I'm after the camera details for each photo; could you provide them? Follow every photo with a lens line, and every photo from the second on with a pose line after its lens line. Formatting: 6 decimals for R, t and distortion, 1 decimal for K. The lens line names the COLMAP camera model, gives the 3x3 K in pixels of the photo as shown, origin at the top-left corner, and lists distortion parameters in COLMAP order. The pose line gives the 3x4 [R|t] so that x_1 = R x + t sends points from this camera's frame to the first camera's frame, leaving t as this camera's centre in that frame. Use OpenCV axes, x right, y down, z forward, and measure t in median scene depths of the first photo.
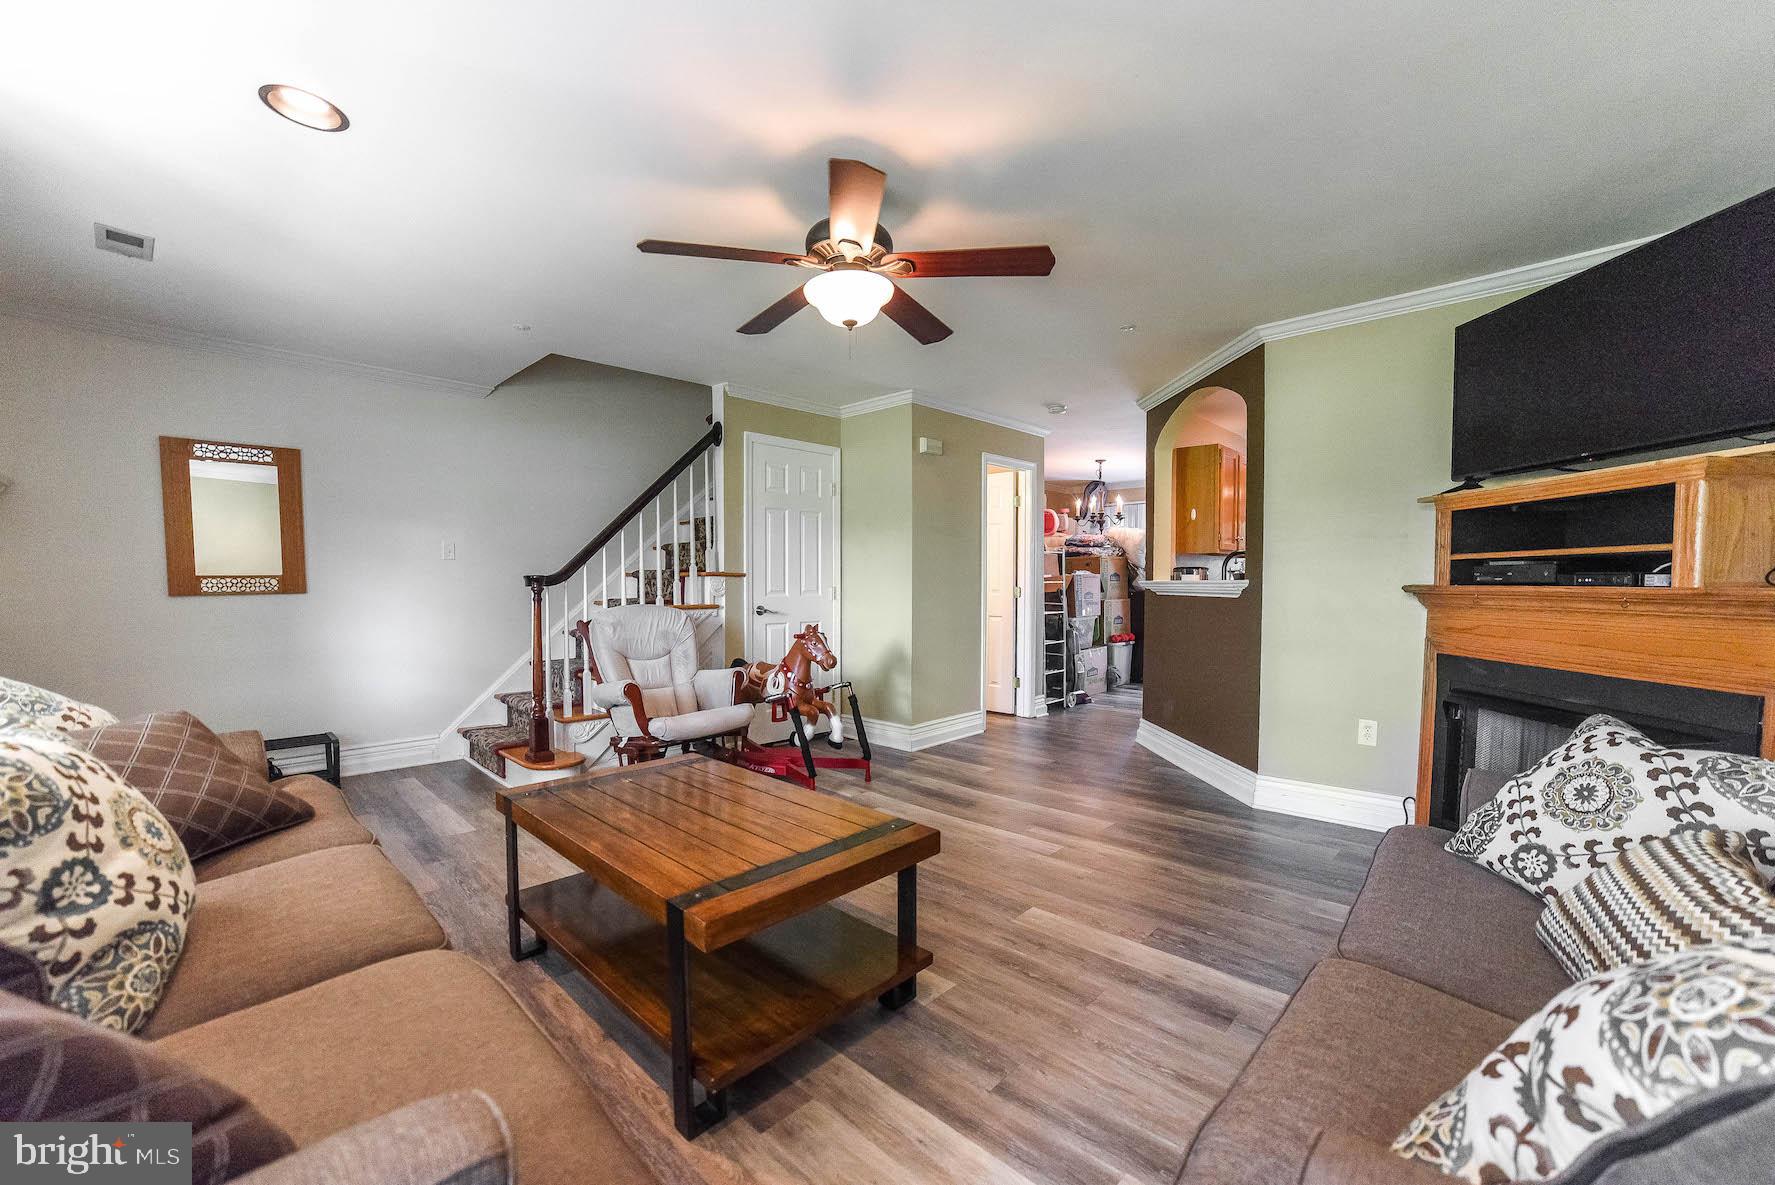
lens RADIAL K [[712.5, 0, 880.3], [0, 712.5, 606.7], [0, 0, 1]] dist [-0.000181, 0.000043]
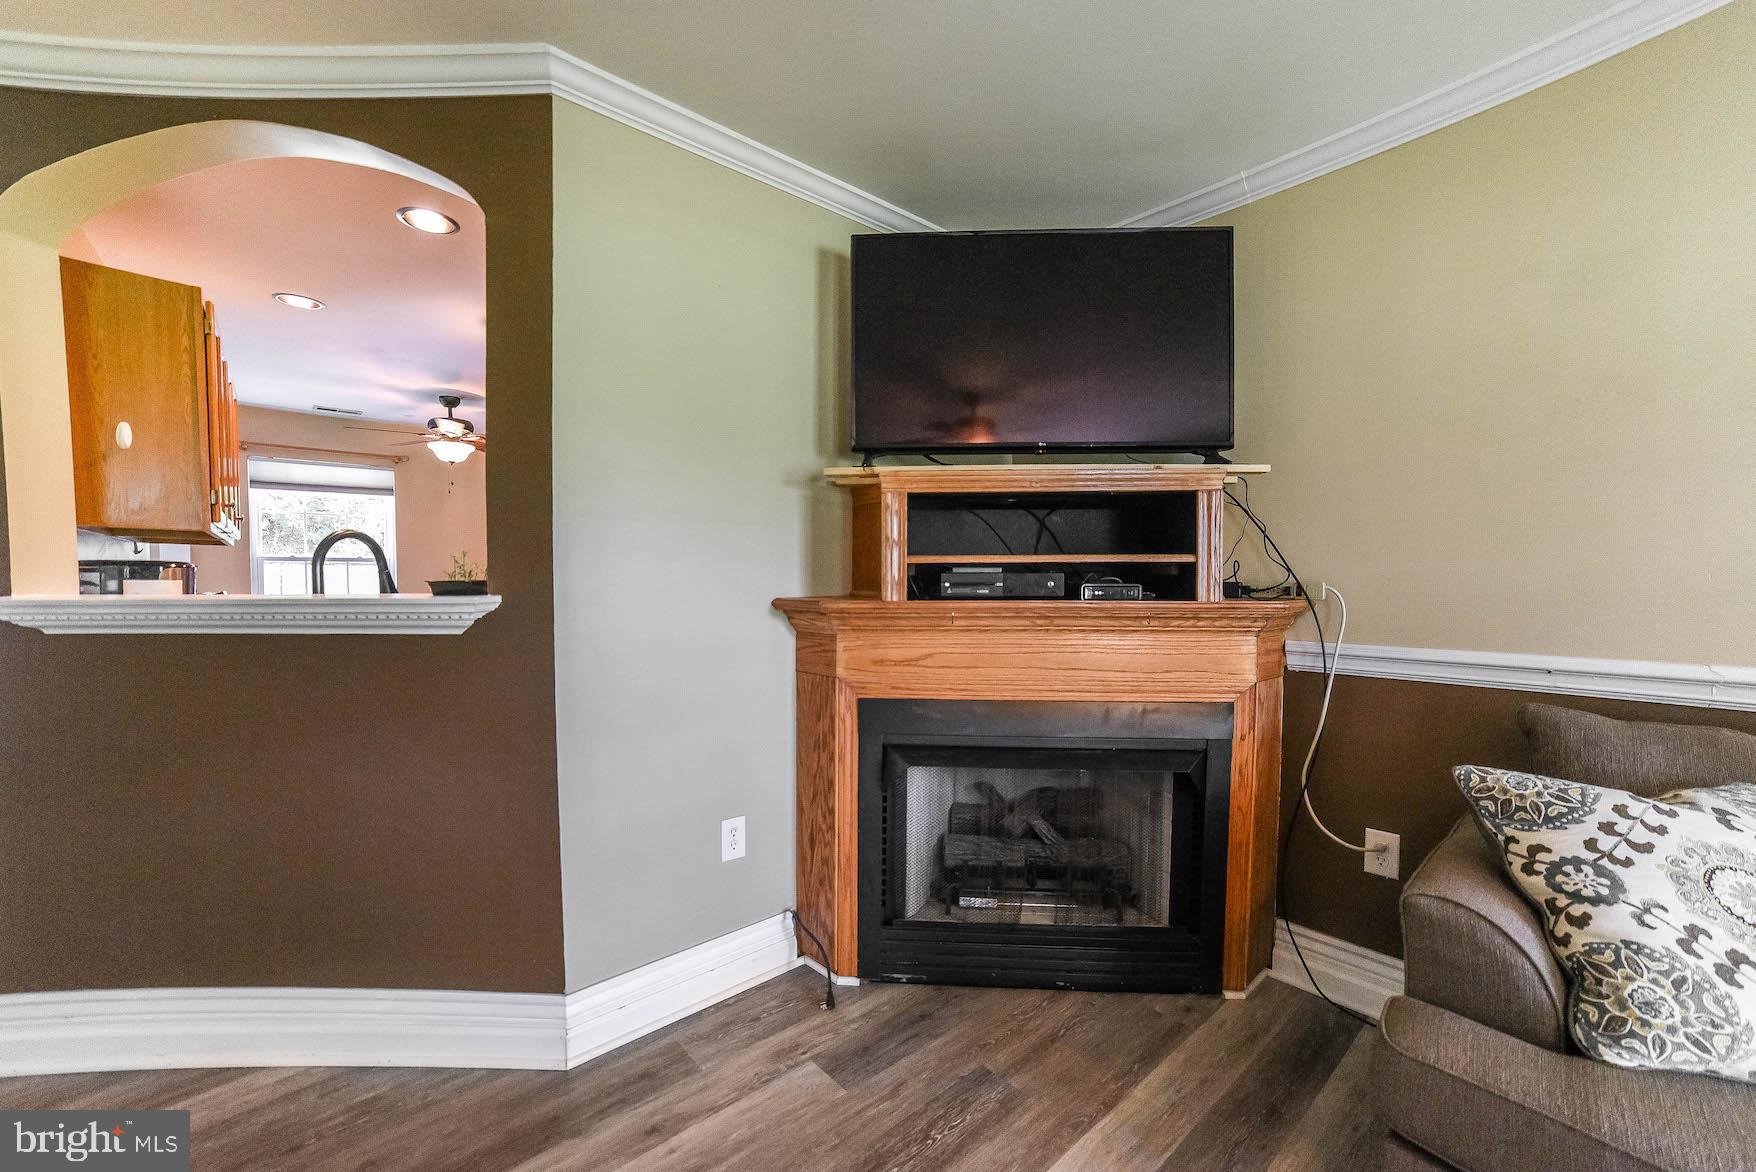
lens RADIAL K [[704.9, 0, 870.9], [0, 704.9, 600.0], [0, 0, 1]] dist [-0.000181, 0.000043]
pose [[0.087479, -0.029797, 0.995721, 0.097134], [0.039132, 0.998884, 0.026454, -0.046745], [-0.995397, 0.036651, 0.088548, 0.901507]]
